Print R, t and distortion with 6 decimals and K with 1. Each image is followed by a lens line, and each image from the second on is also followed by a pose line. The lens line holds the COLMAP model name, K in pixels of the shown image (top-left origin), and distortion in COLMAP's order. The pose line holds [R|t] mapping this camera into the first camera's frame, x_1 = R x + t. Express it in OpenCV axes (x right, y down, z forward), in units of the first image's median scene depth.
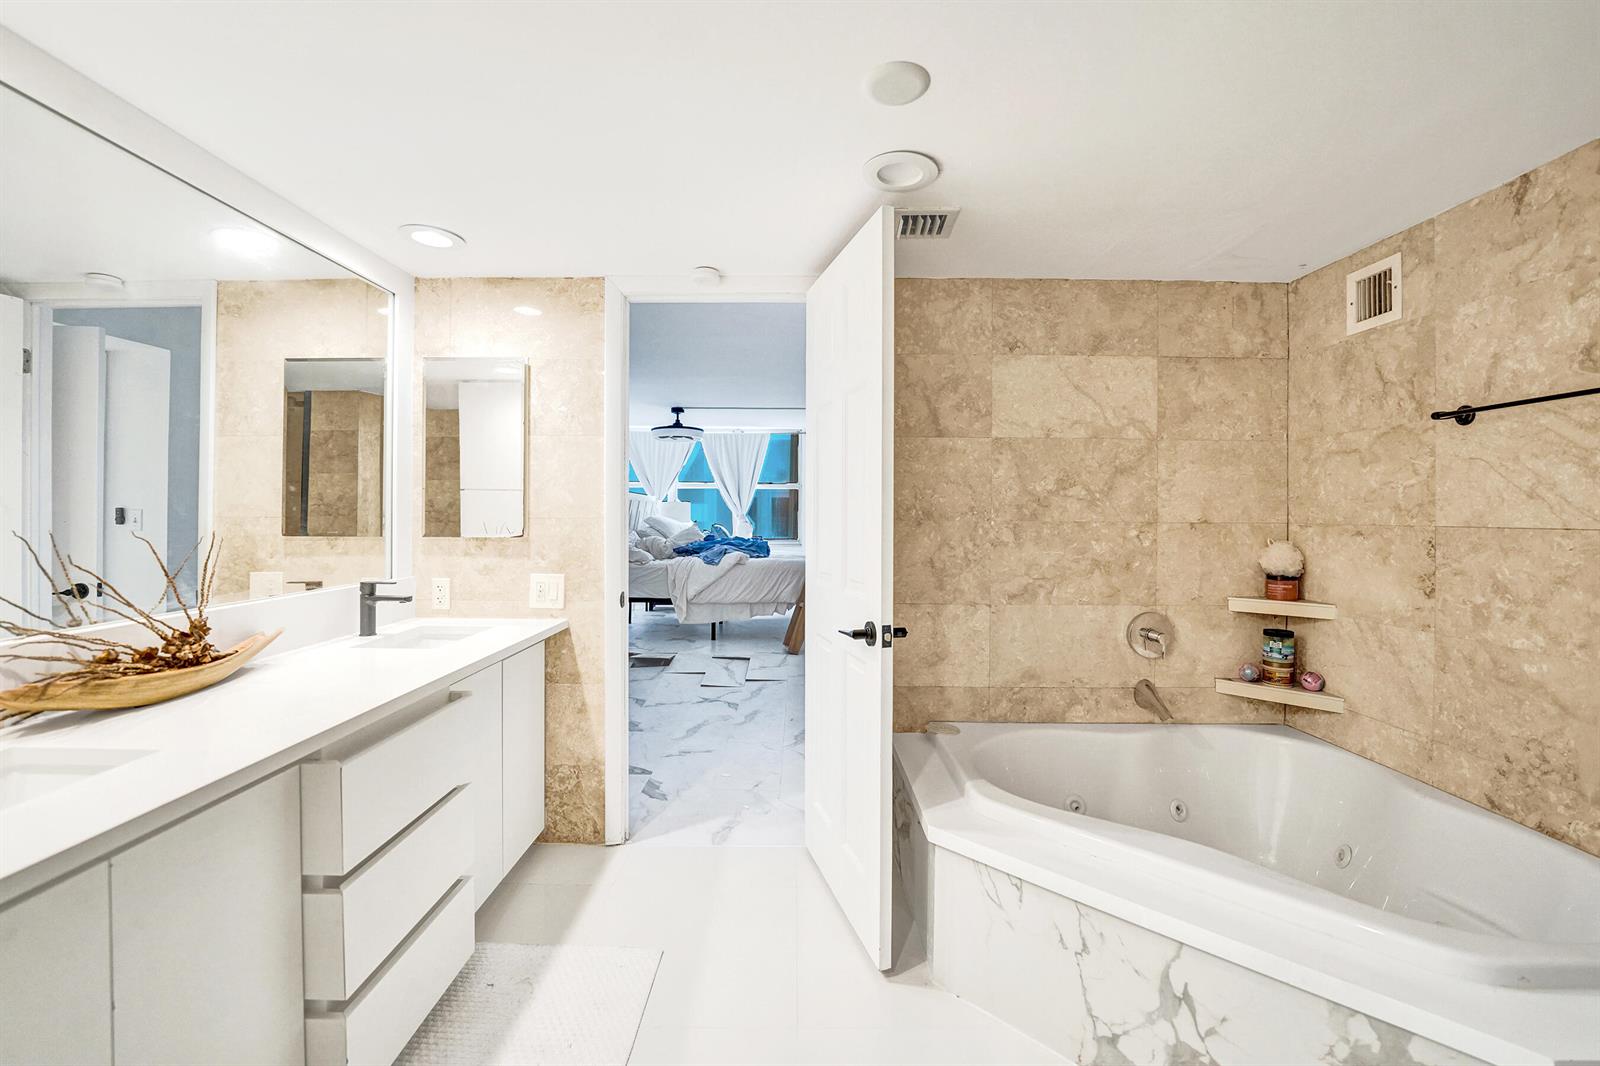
lens RADIAL K [[654.8, 0, 798.0], [0, 654.8, 519.3], [0, 0, 1]] dist [-0.026335, -0.000092]
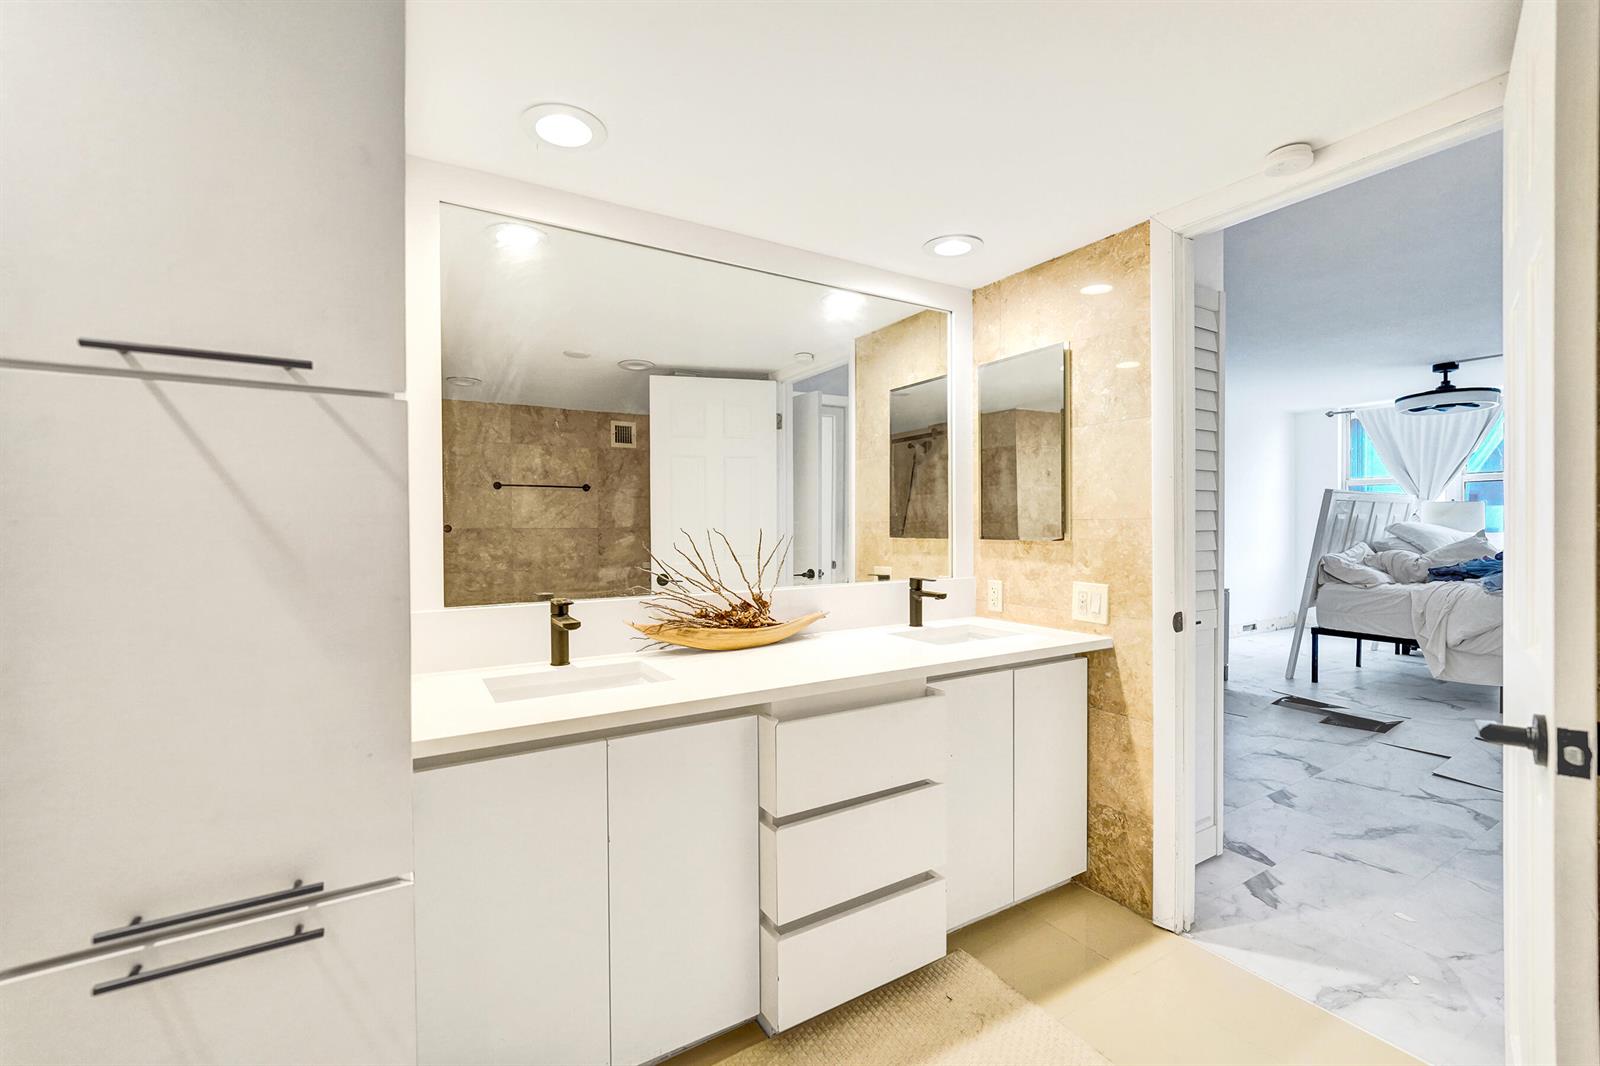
lens RADIAL K [[667.2, 0, 794.3], [0, 667.2, 533.9], [0, 0, 1]] dist [-0.007052, 0.000618]
pose [[0.523208, 0.004127, -0.852195, 0.171614], [0.000553, 0.999986, 0.005182, 0.012517], [0.852205, -0.003182, 0.523198, 0.188044]]
